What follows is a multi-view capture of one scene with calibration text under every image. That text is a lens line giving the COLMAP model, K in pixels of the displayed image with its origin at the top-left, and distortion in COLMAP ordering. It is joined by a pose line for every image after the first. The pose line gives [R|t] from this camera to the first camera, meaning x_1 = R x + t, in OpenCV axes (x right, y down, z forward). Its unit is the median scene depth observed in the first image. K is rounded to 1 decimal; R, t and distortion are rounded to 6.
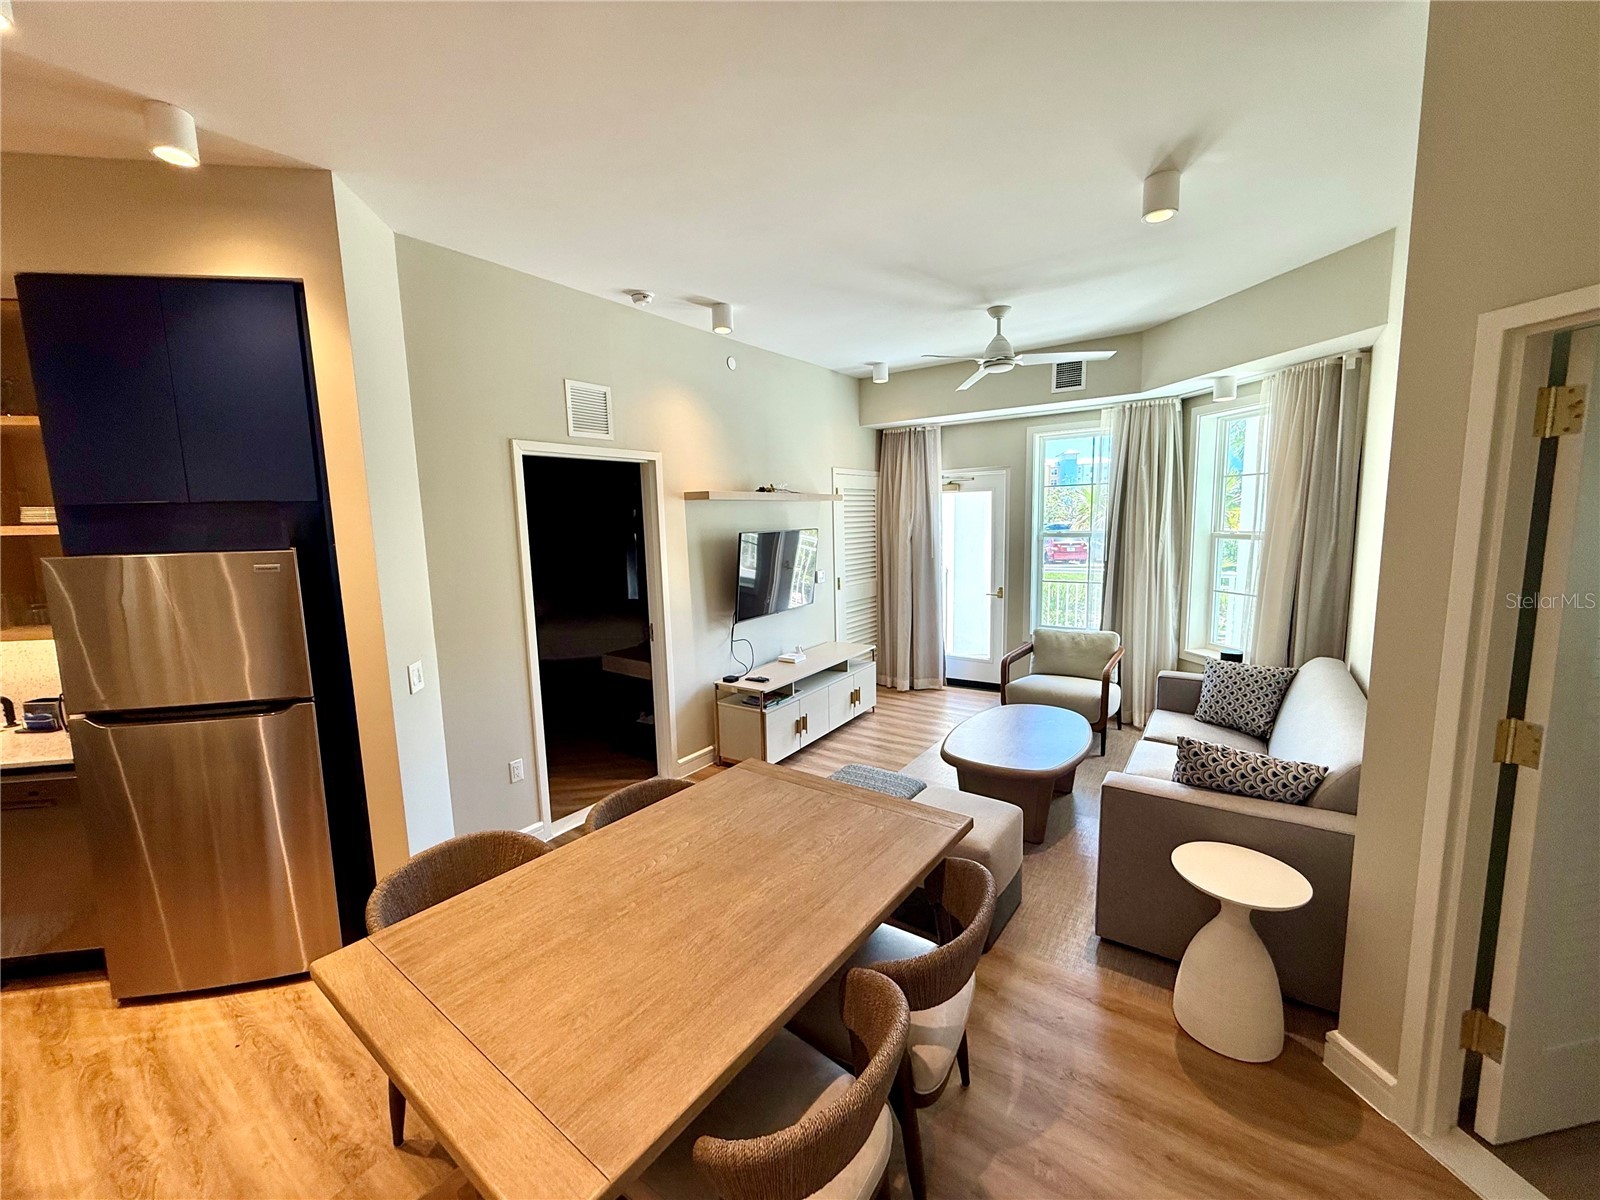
lens RADIAL K [[636.7, 0, 800.0], [0, 636.7, 600.0], [0, 0, 1]] dist [0.003450, 0.000480]
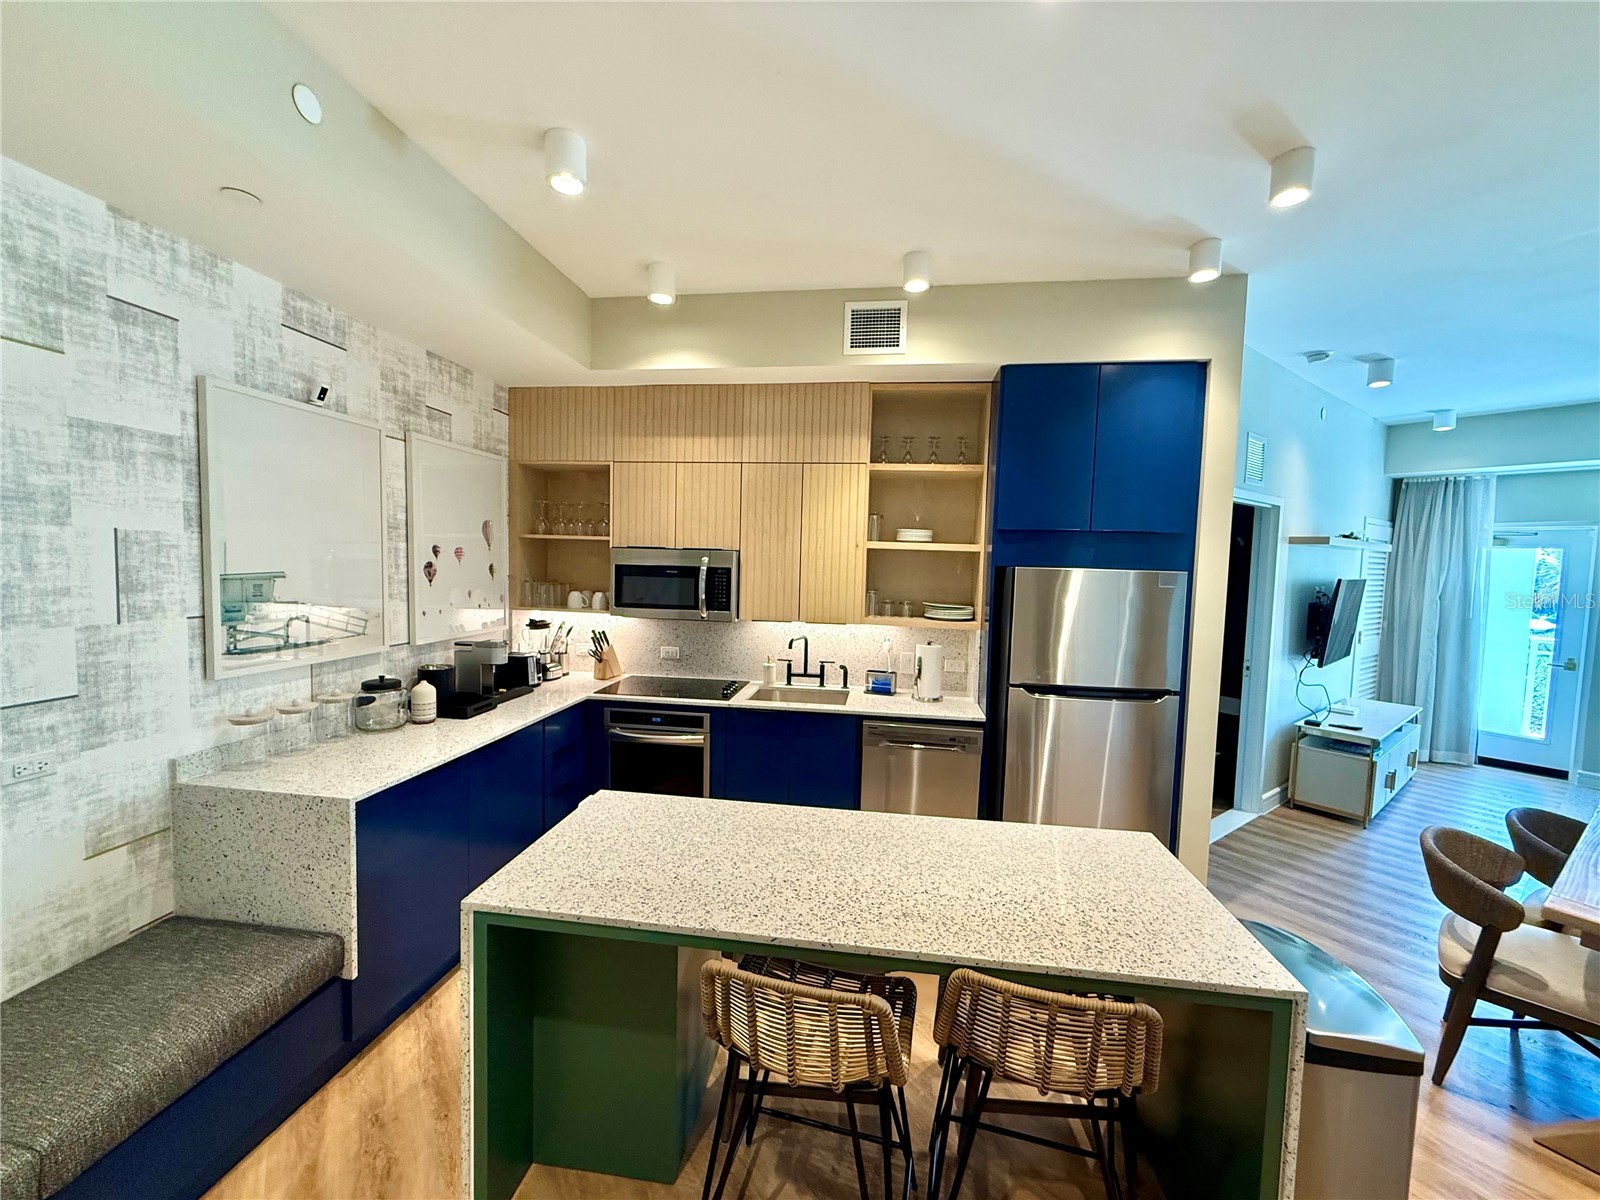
lens RADIAL K [[636.7, 0, 800.0], [0, 636.7, 600.0], [0, 0, 1]] dist [0.003450, 0.000480]
pose [[0.949405, 0.070467, -0.306047, -0.573891], [-0.090914, 0.994444, -0.053060, 0.057855], [0.300608, 0.078199, 0.950537, -0.209017]]
